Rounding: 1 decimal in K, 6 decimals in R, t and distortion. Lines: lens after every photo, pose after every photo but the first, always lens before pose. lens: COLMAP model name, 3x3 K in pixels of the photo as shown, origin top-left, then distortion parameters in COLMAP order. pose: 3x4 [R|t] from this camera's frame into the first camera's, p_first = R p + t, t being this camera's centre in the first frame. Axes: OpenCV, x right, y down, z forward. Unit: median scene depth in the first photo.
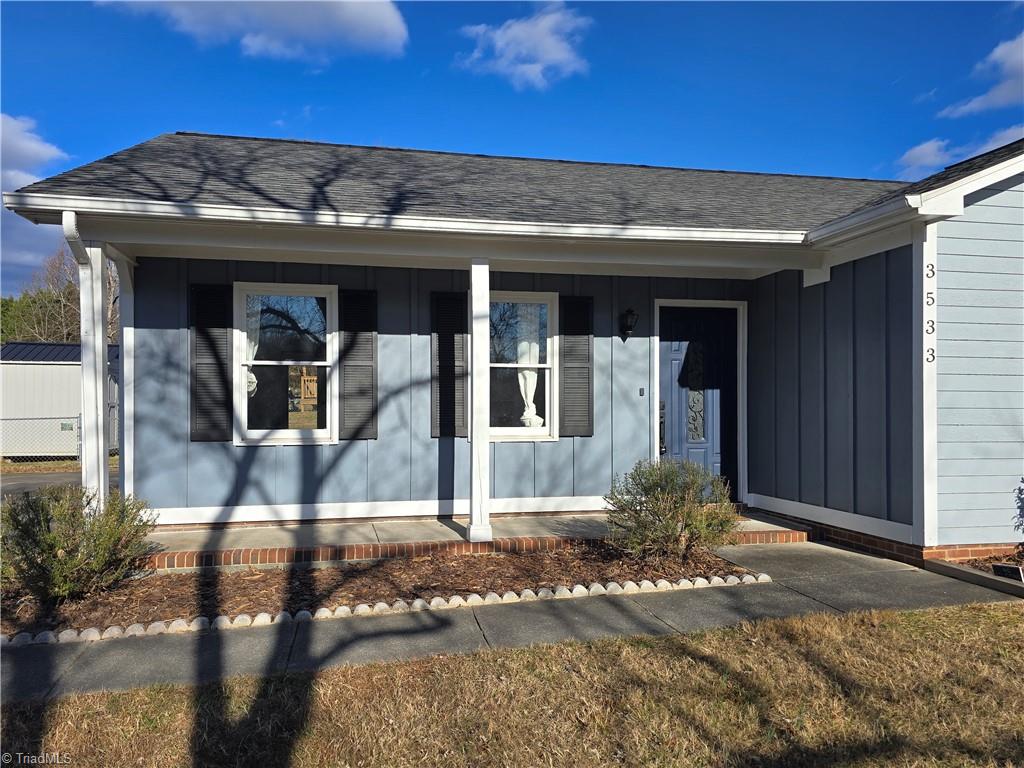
lens RADIAL K [[682.9, 0, 515.5], [0, 682.9, 385.1], [0, 0, 1]] dist [0.070730, -0.065368]
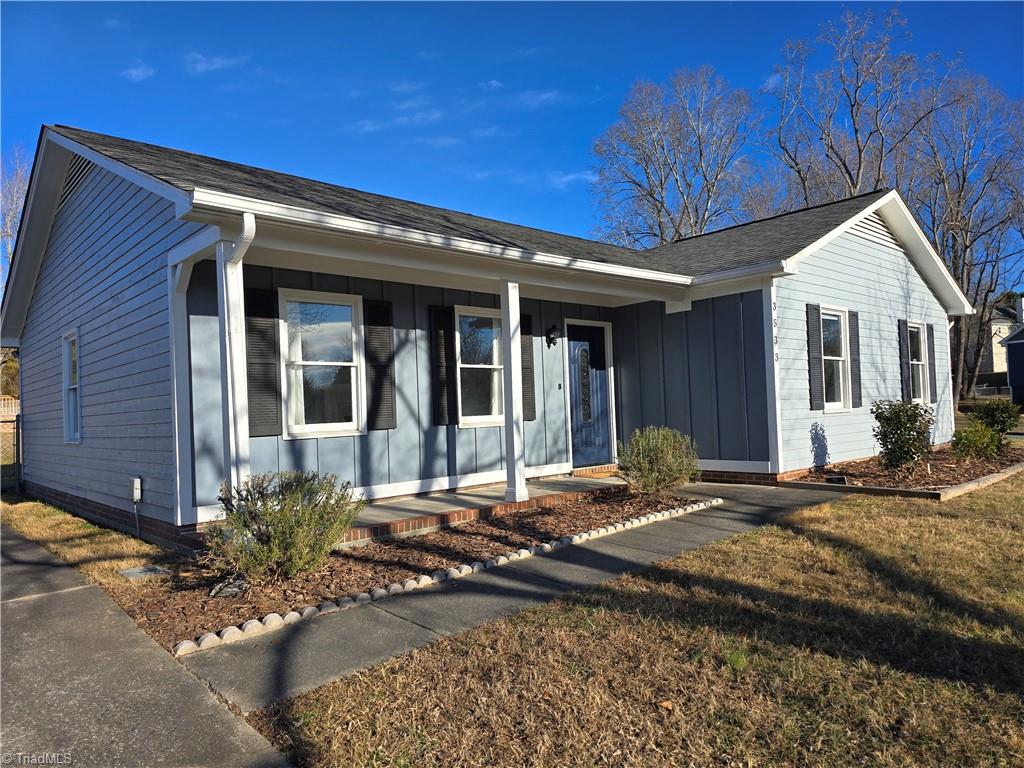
lens RADIAL K [[682.9, 0, 515.5], [0, 682.9, 385.1], [0, 0, 1]] dist [0.070730, -0.065368]
pose [[0.851555, -0.006072, 0.524229, -0.658387], [0.005140, 0.999982, 0.003232, 0.005737], [-0.524239, -0.000057, 0.851571, -0.075765]]
